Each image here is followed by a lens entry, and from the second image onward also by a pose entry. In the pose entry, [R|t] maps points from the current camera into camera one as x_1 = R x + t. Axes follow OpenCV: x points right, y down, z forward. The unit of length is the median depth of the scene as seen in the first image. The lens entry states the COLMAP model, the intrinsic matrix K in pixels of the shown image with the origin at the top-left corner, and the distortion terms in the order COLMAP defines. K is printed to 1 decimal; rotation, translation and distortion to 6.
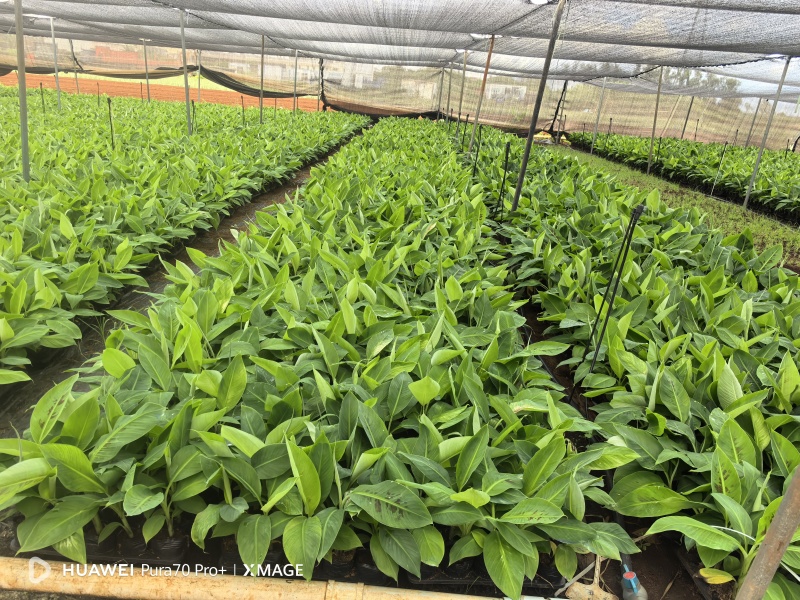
lens RADIAL K [[636.0, 0, 398.3], [0, 636.0, 302.8], [0, 0, 1]] dist [0.009365, -0.019389]
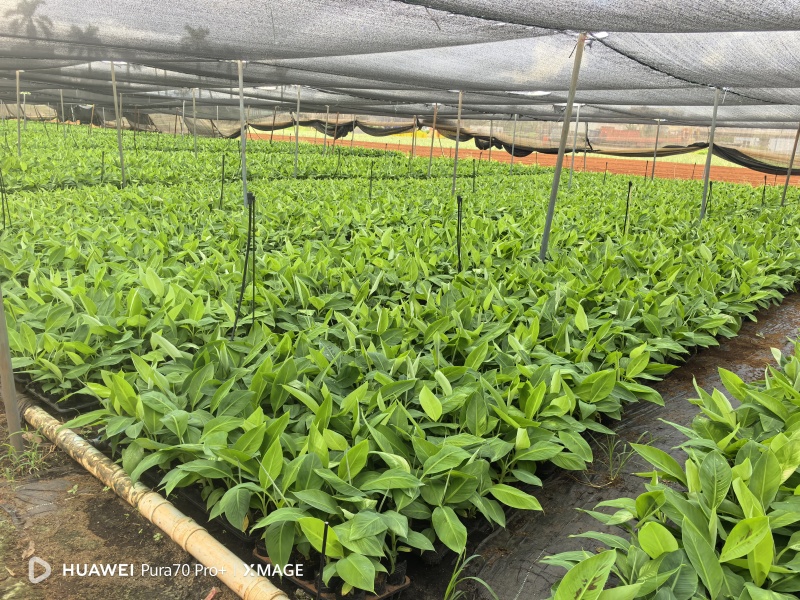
lens RADIAL K [[636.0, 0, 399.9], [0, 636.0, 299.1], [0, 0, 1]] dist [0.009365, -0.019389]
pose [[0.761682, 0.124519, -0.635874, -0.106381], [-0.196045, 0.979652, -0.042993, -0.044691], [0.617582, 0.157407, 0.770595, 0.083284]]
